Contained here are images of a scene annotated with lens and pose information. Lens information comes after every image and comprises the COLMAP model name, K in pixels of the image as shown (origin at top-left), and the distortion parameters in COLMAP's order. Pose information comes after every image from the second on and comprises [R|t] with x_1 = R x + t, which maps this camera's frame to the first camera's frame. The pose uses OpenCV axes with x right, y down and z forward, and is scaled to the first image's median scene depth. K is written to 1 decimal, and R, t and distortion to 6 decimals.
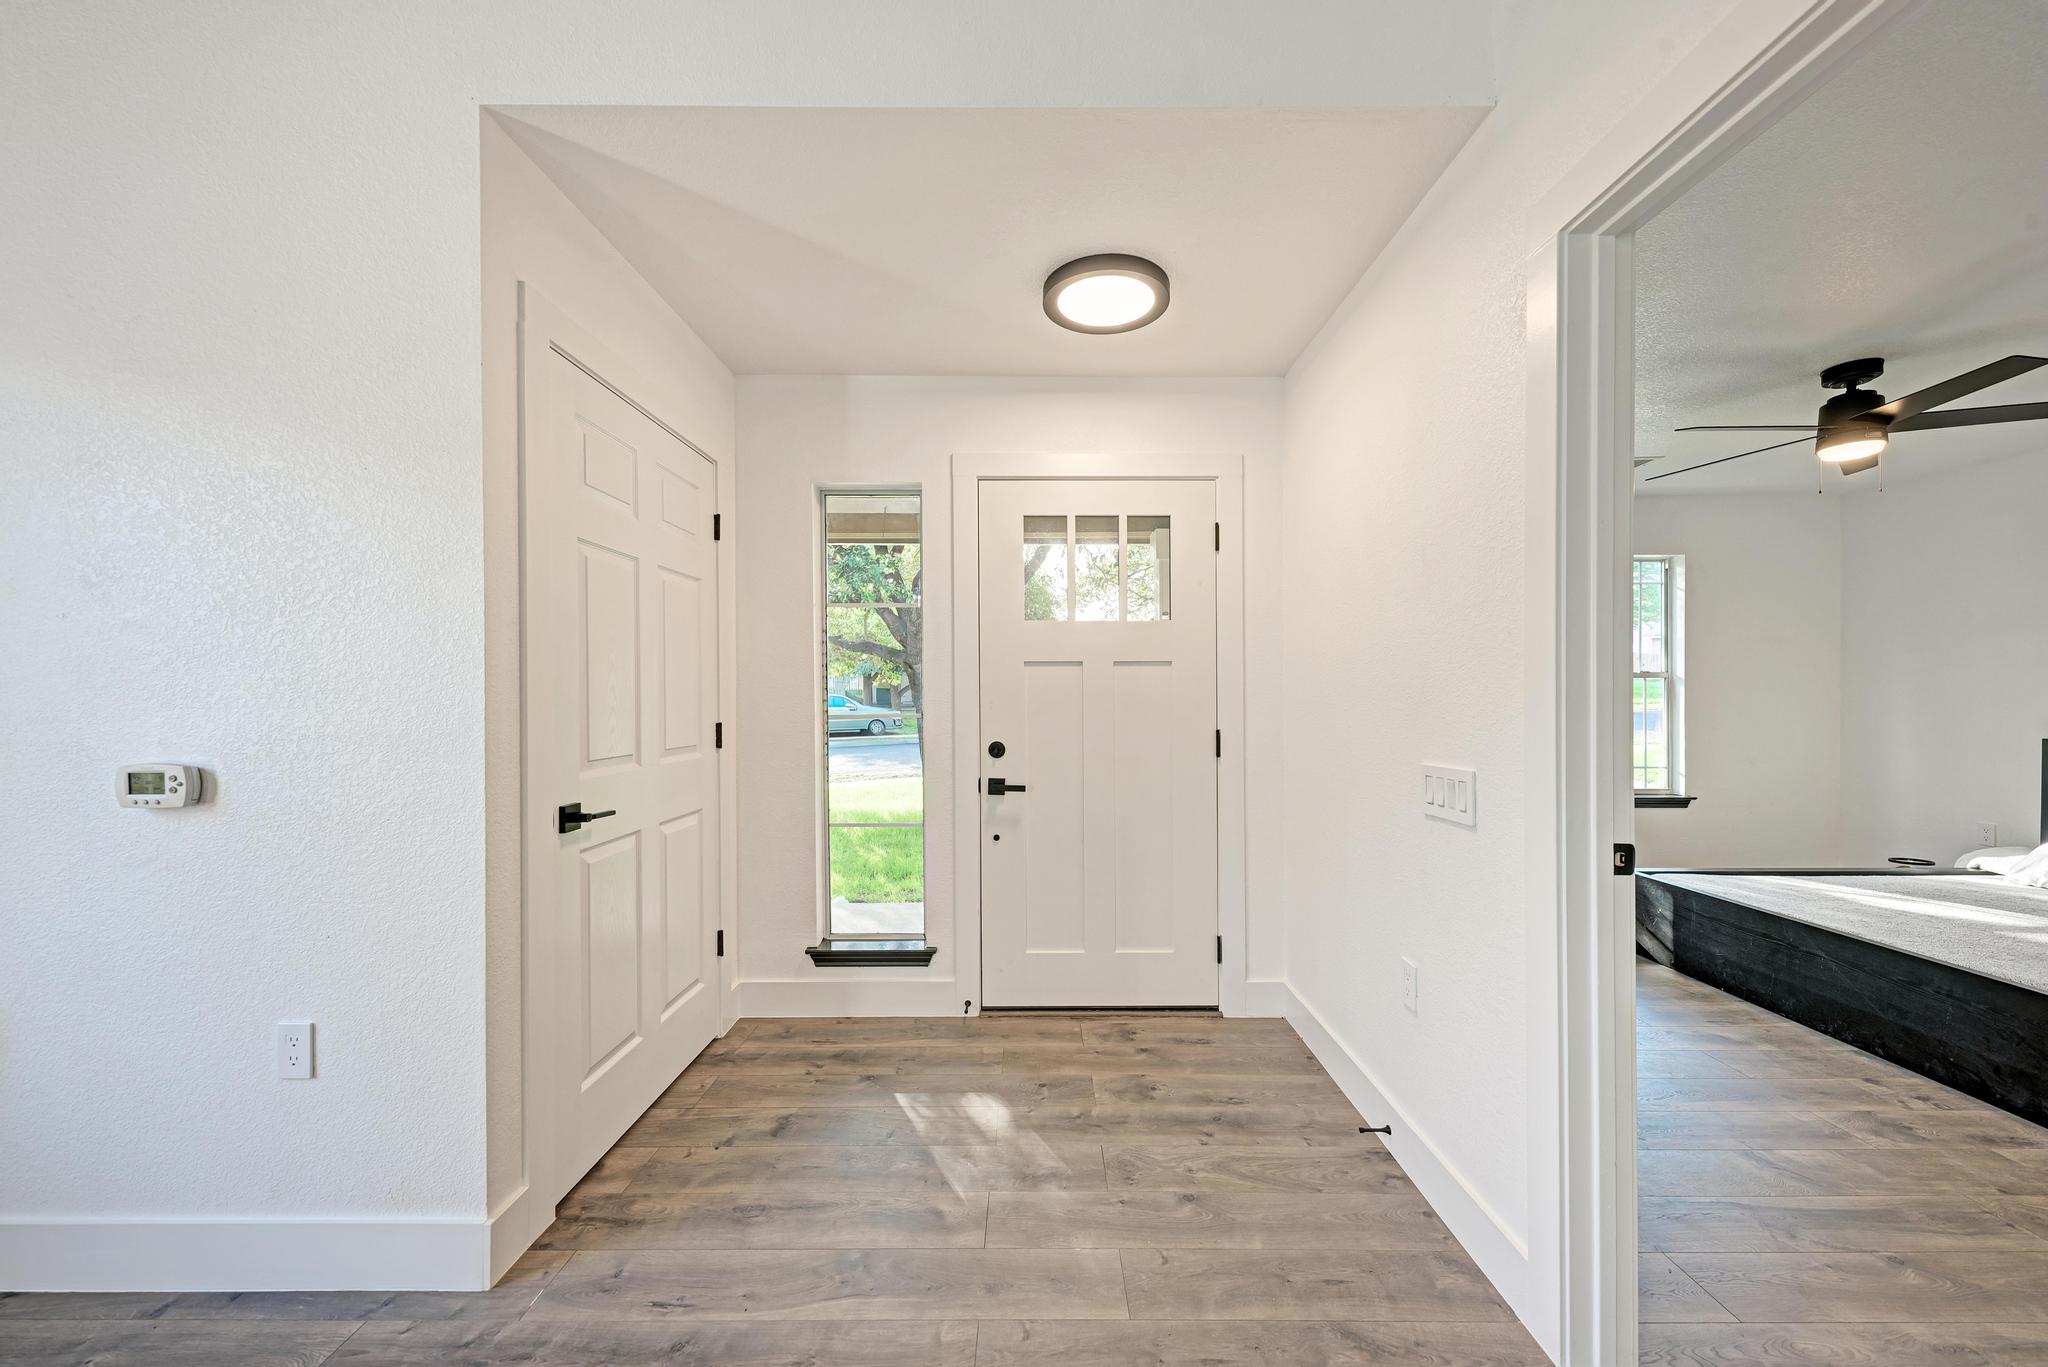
lens RADIAL K [[742.7, 0, 1024.1], [0, 742.7, 705.7], [0, 0, 1]] dist [0.008442, -0.001917]
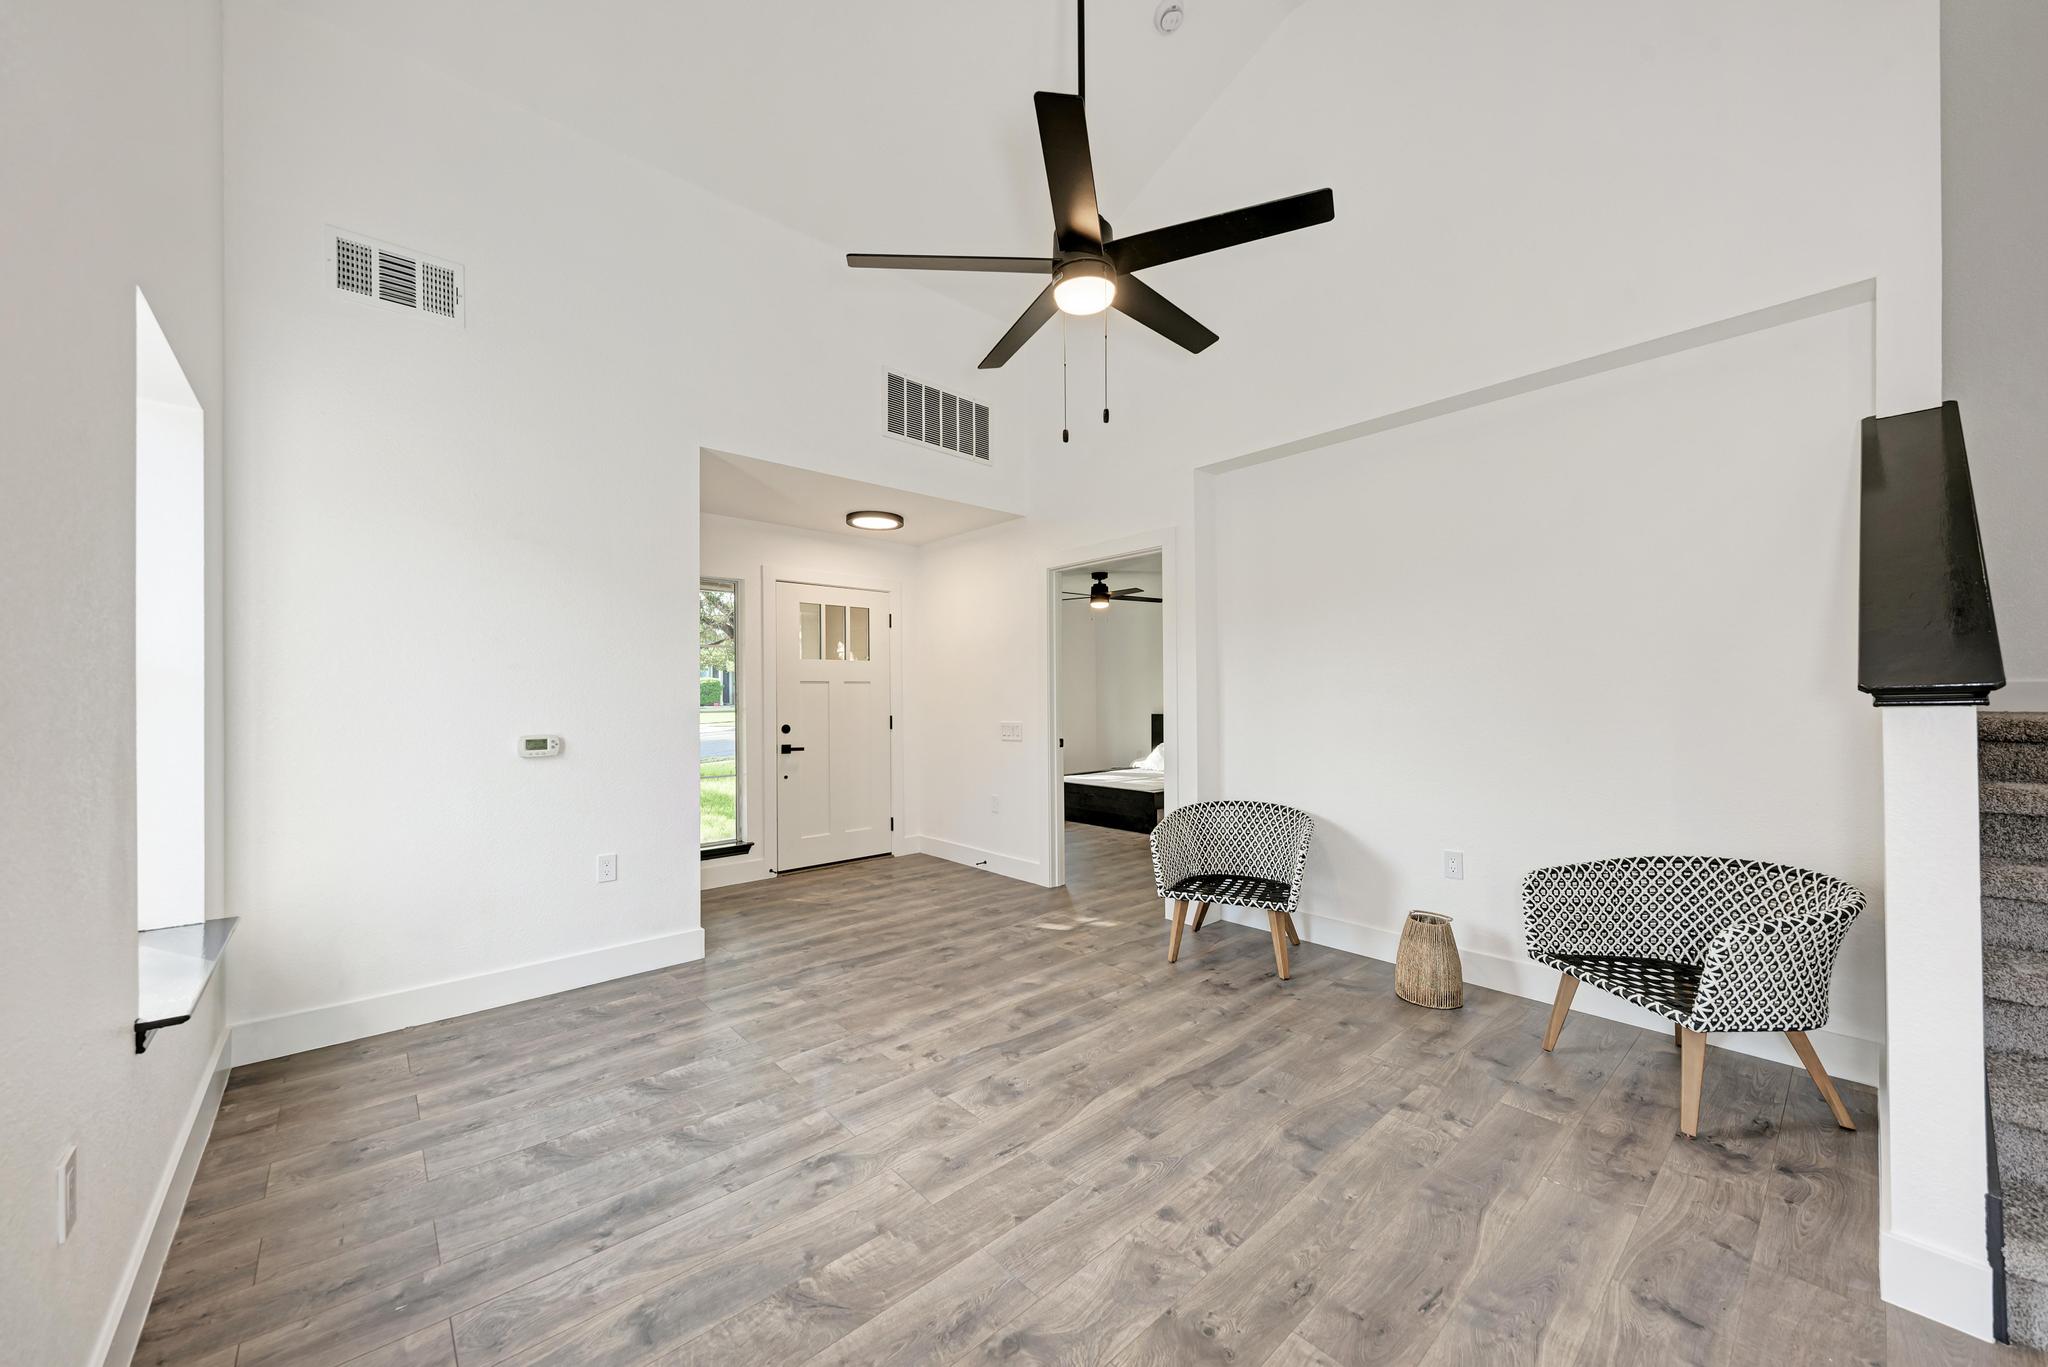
lens RADIAL K [[742.7, 0, 1029.8], [0, 742.7, 710.7], [0, 0, 1]] dist [0.008442, -0.001917]
pose [[0.738155, -0.013664, 0.674493, -0.962127], [0.008281, 0.999903, 0.011193, -0.000443], [-0.674581, -0.002676, 0.738196, -0.870945]]
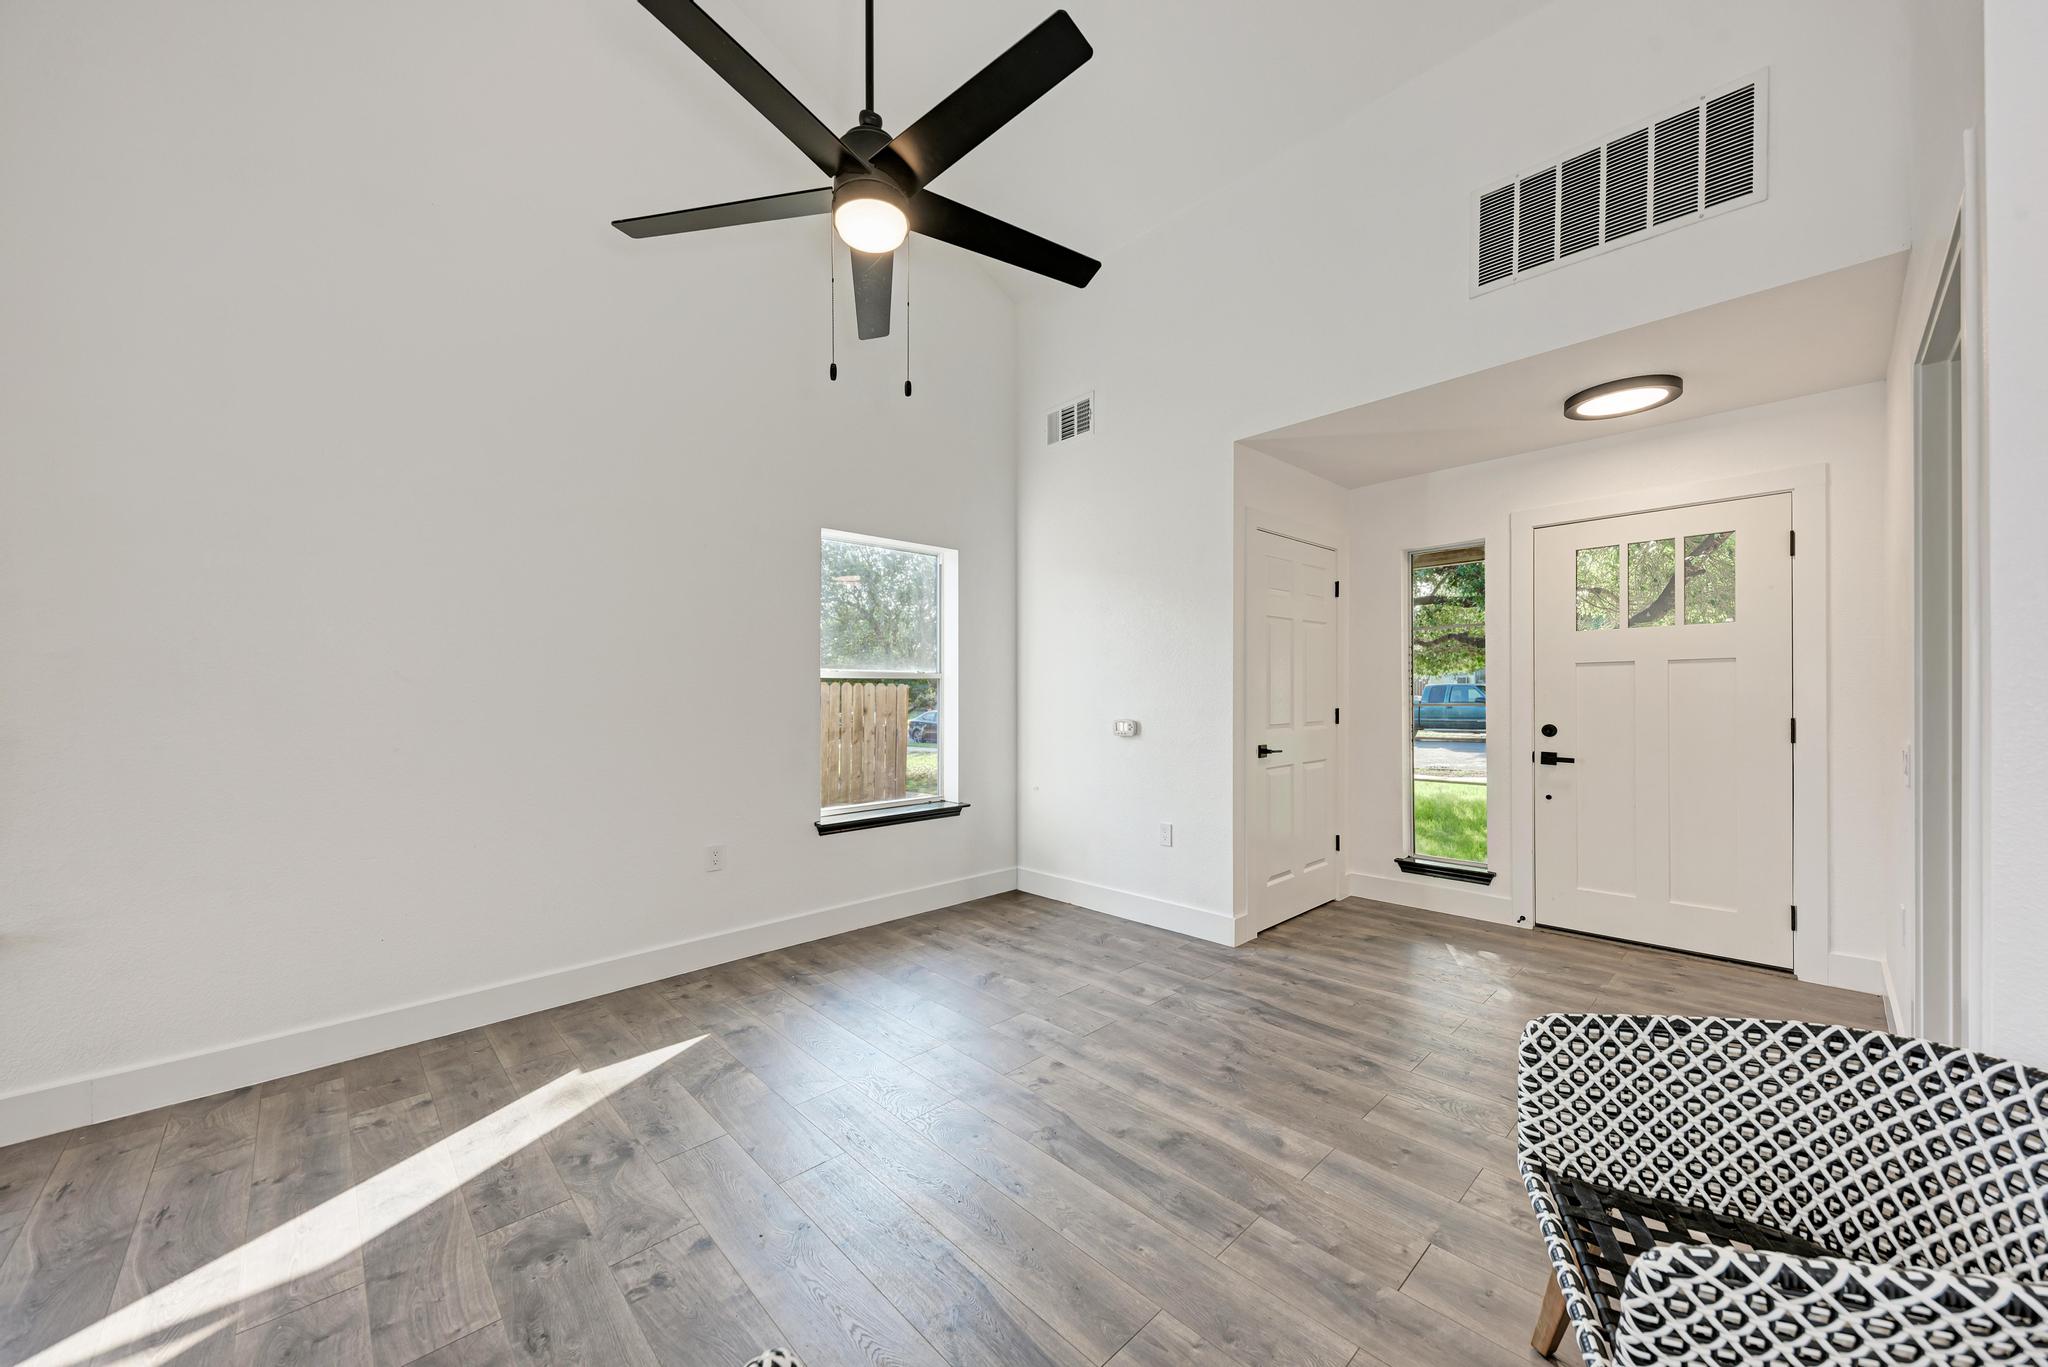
lens RADIAL K [[742.7, 0, 1019.3], [0, 742.7, 704.4], [0, 0, 1]] dist [0.008442, -0.001917]
pose [[0.692344, 0.006398, -0.721539, 0.310233], [0.002681, 0.999931, 0.011438, -0.004480], [0.721562, -0.009854, 0.692279, -0.687304]]
